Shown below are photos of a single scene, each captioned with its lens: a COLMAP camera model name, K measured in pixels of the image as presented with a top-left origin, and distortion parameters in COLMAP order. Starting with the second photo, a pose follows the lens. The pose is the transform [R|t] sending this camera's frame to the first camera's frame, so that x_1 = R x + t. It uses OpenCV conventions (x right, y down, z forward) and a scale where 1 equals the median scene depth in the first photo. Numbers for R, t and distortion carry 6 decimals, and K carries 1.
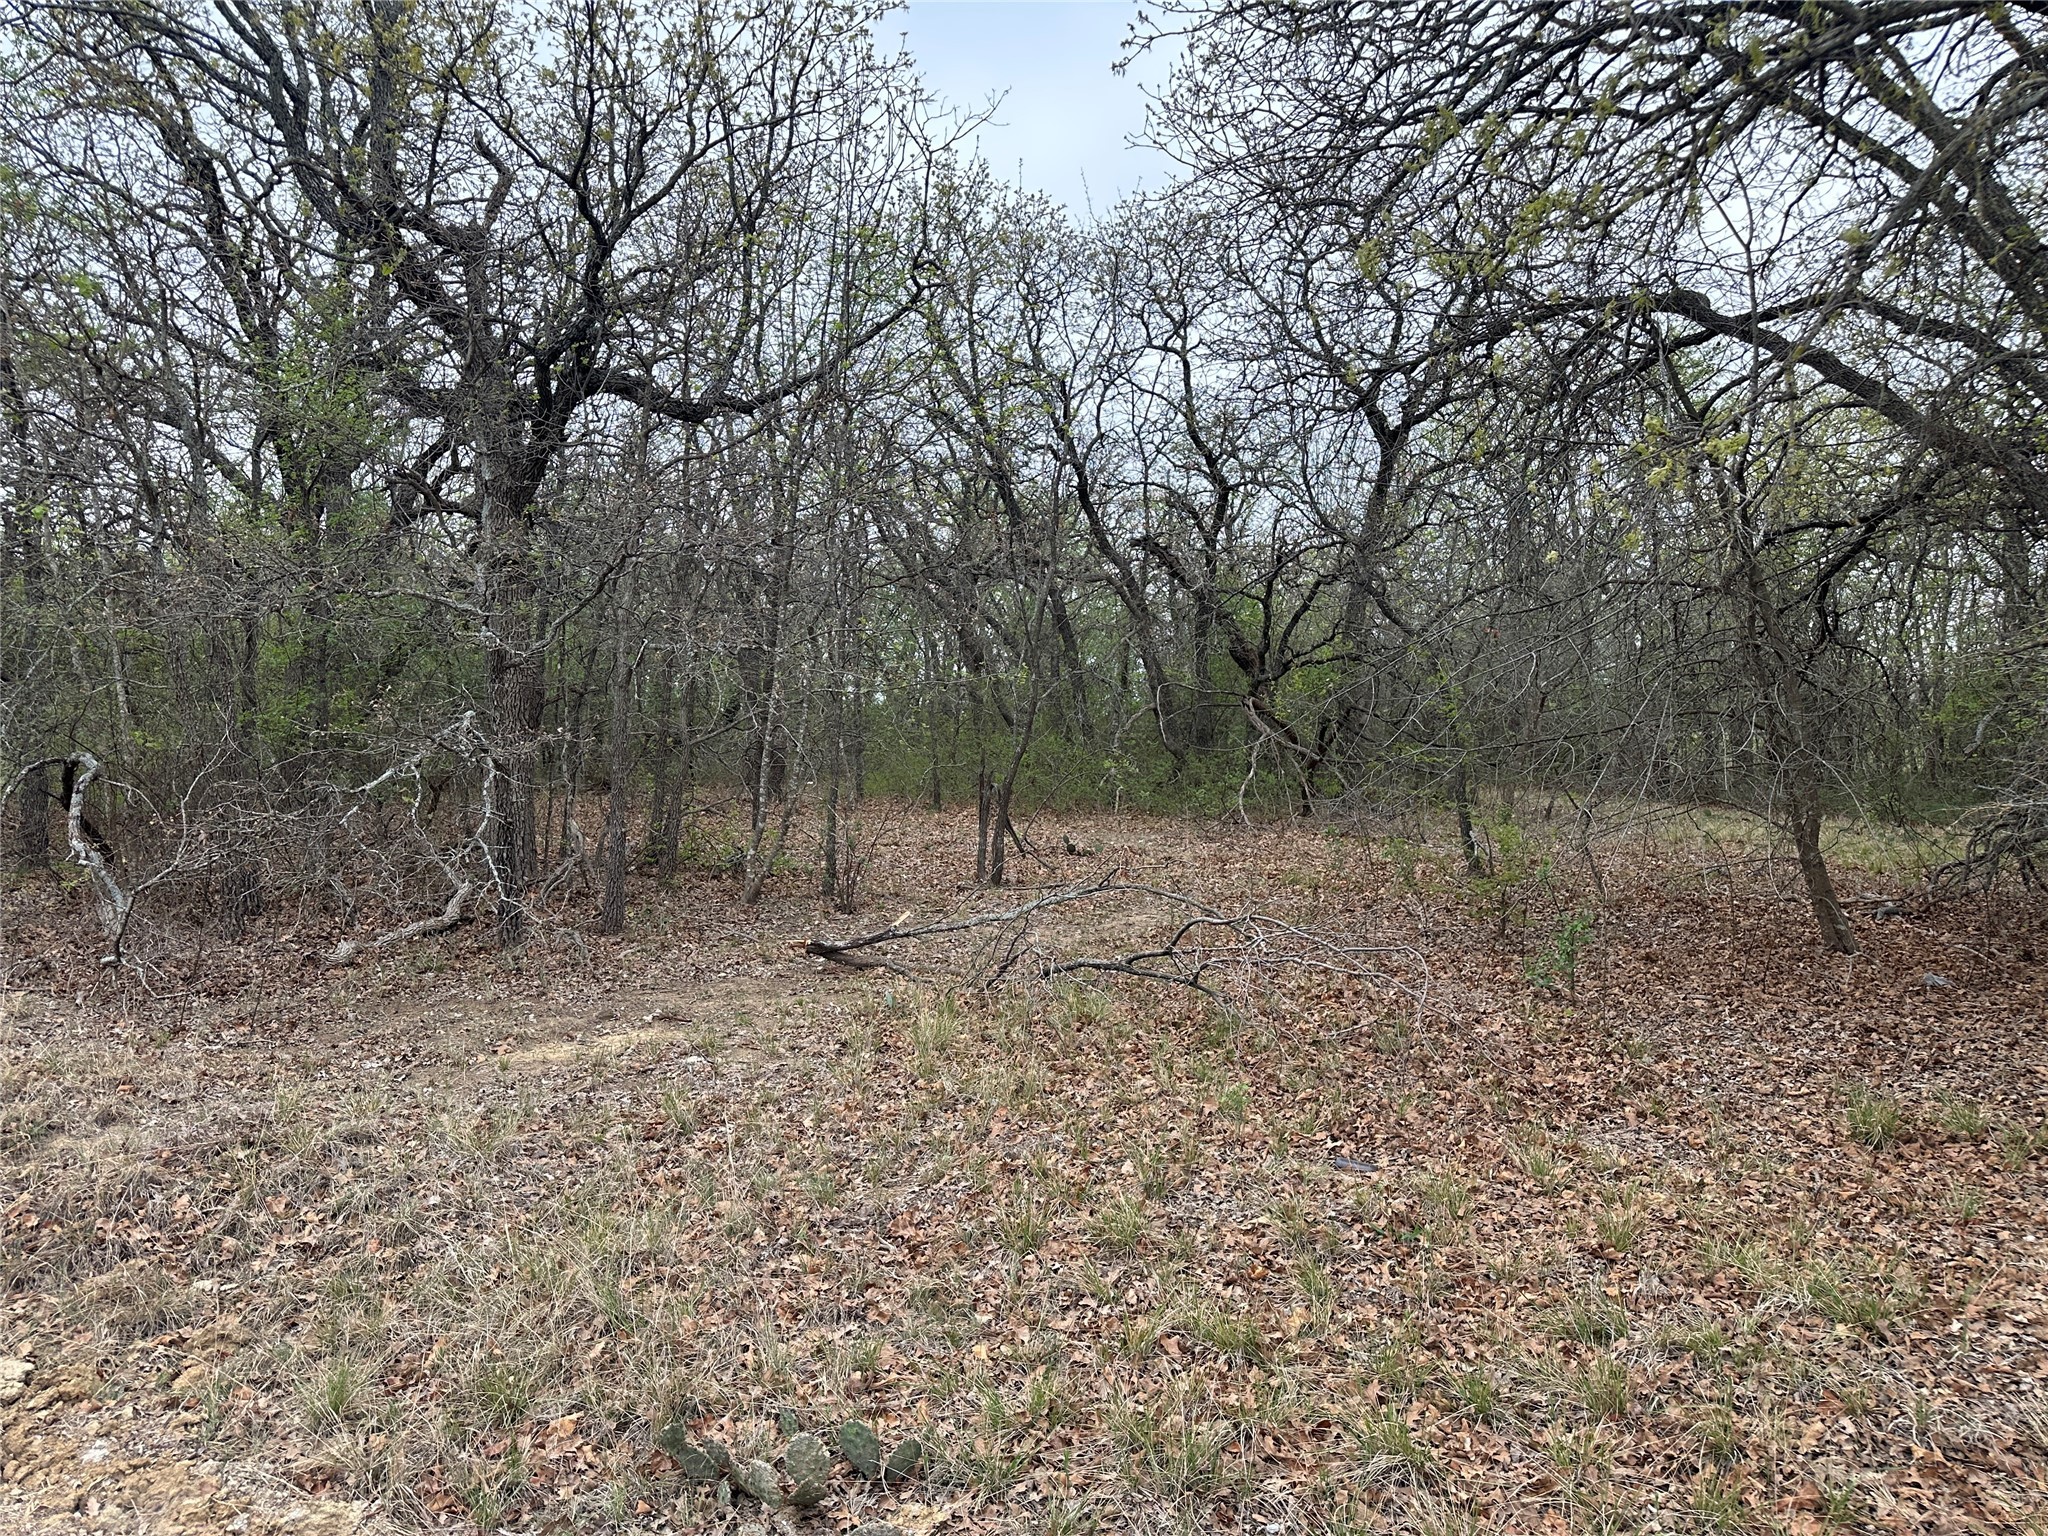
lens RADIAL K [[1423.1, 0, 1024.0], [0, 1423.1, 768.0], [0, 0, 1]] dist [0.052677, -0.059198]
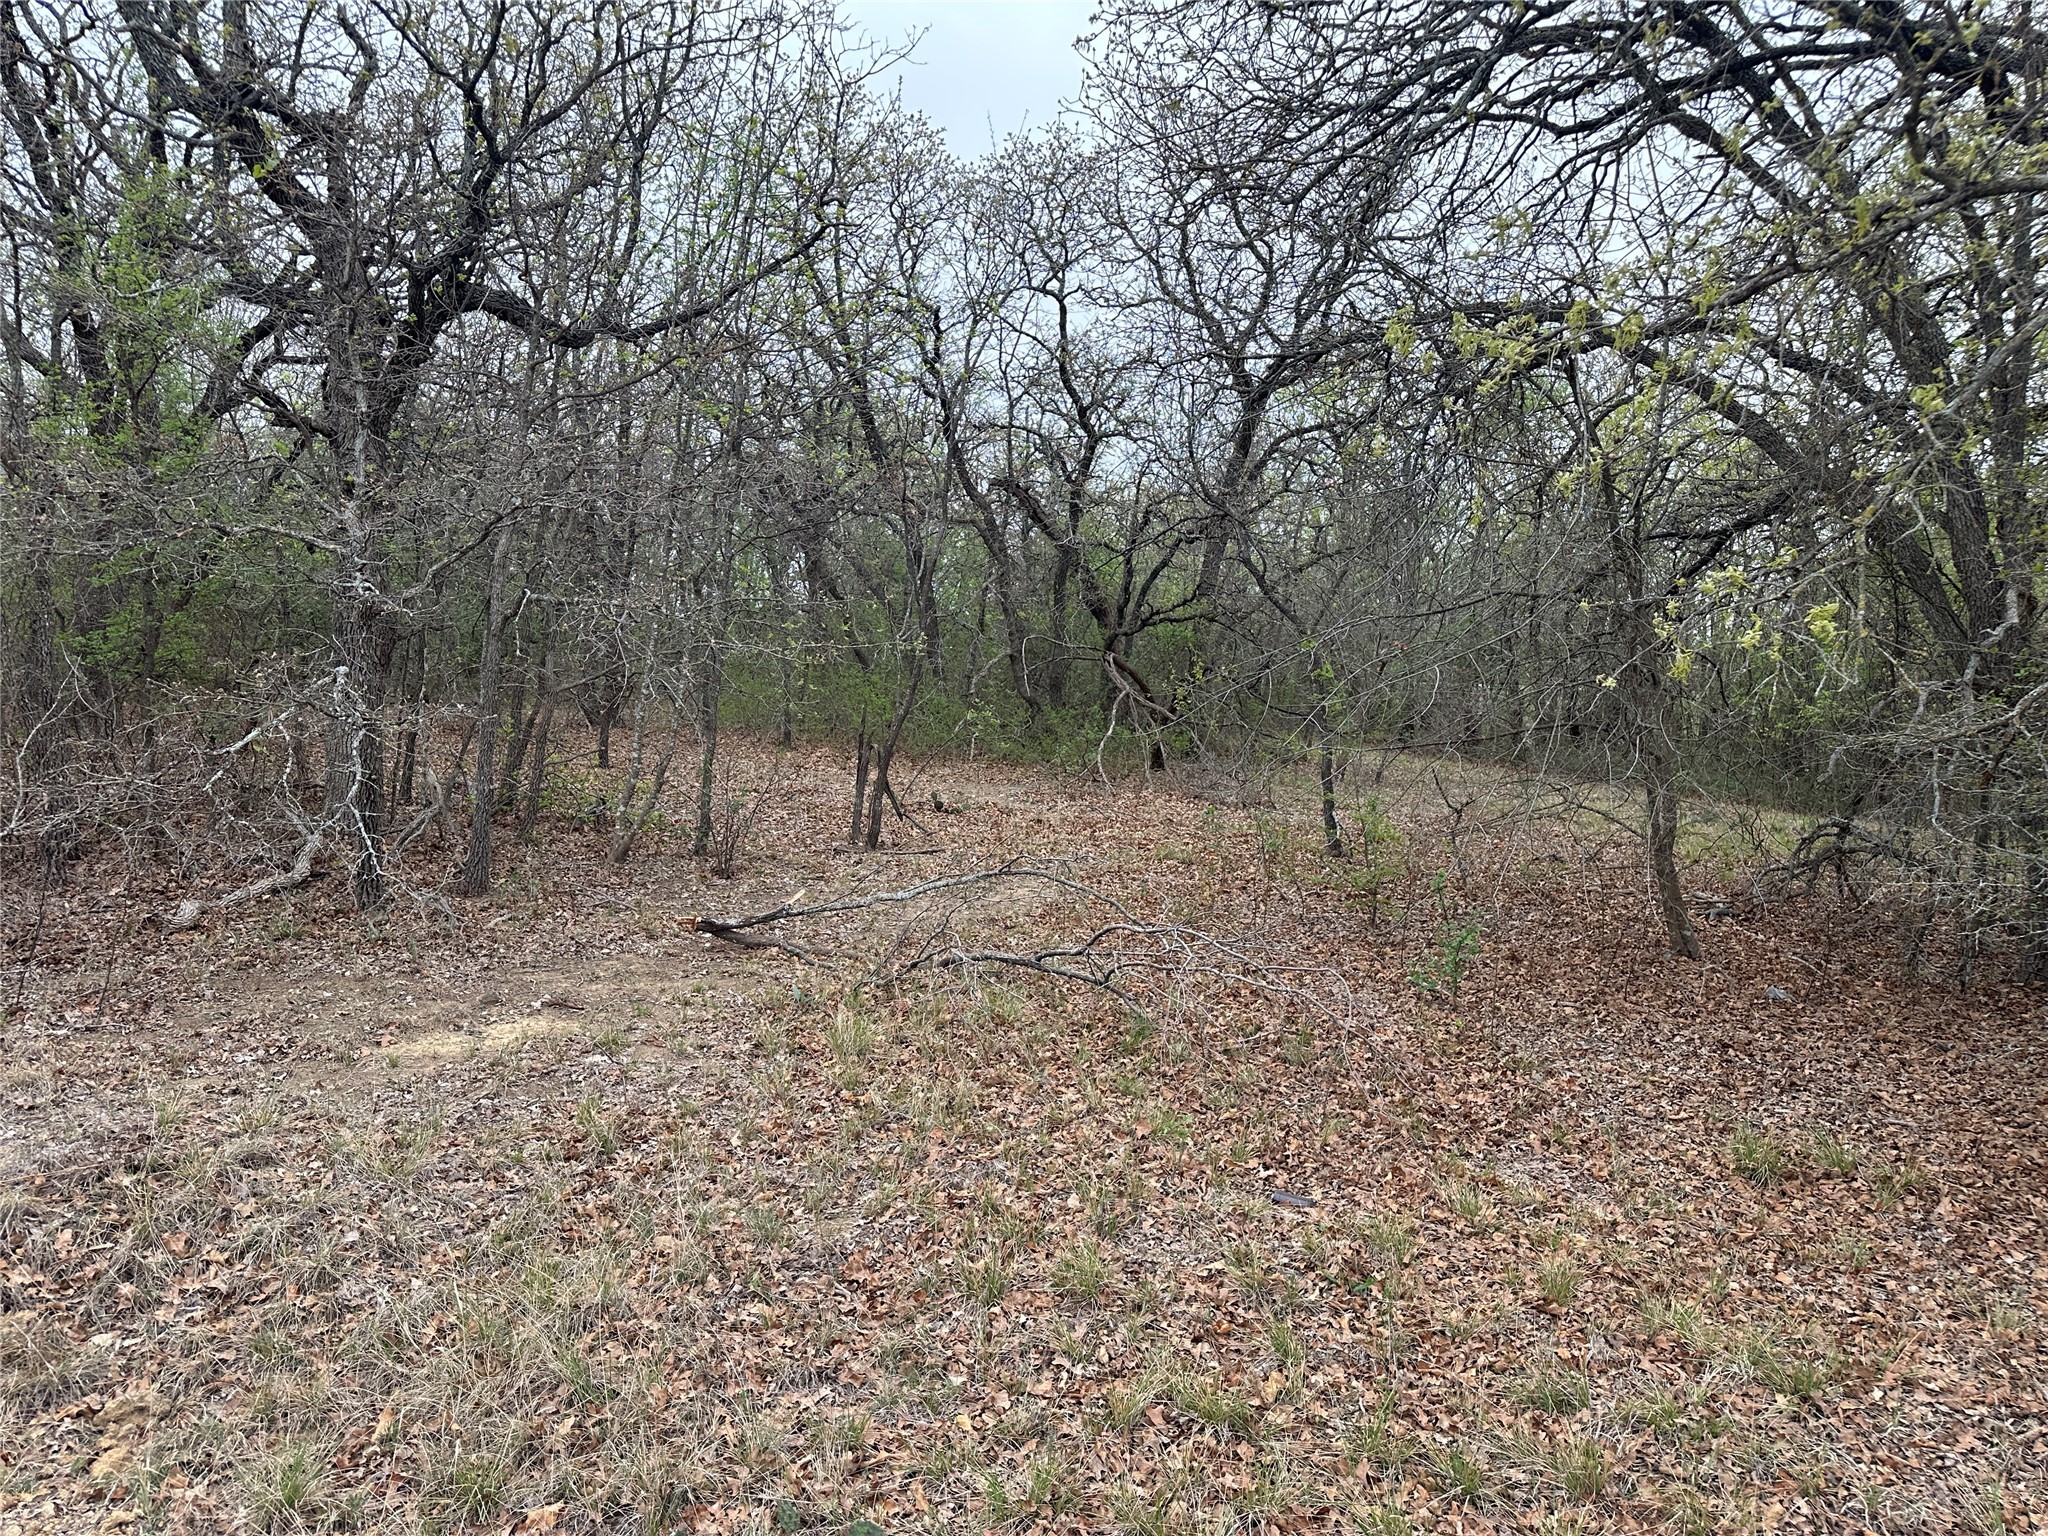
lens RADIAL K [[1426.7, 0, 1024.0], [0, 1426.7, 768.0], [0, 0, 1]] dist [0.033301, -0.031151]
pose [[0.990887, 0.045240, 0.126867, -0.102824], [-0.052291, 0.997235, 0.052811, -0.074018], [-0.124127, -0.058963, 0.990513, 0.030525]]
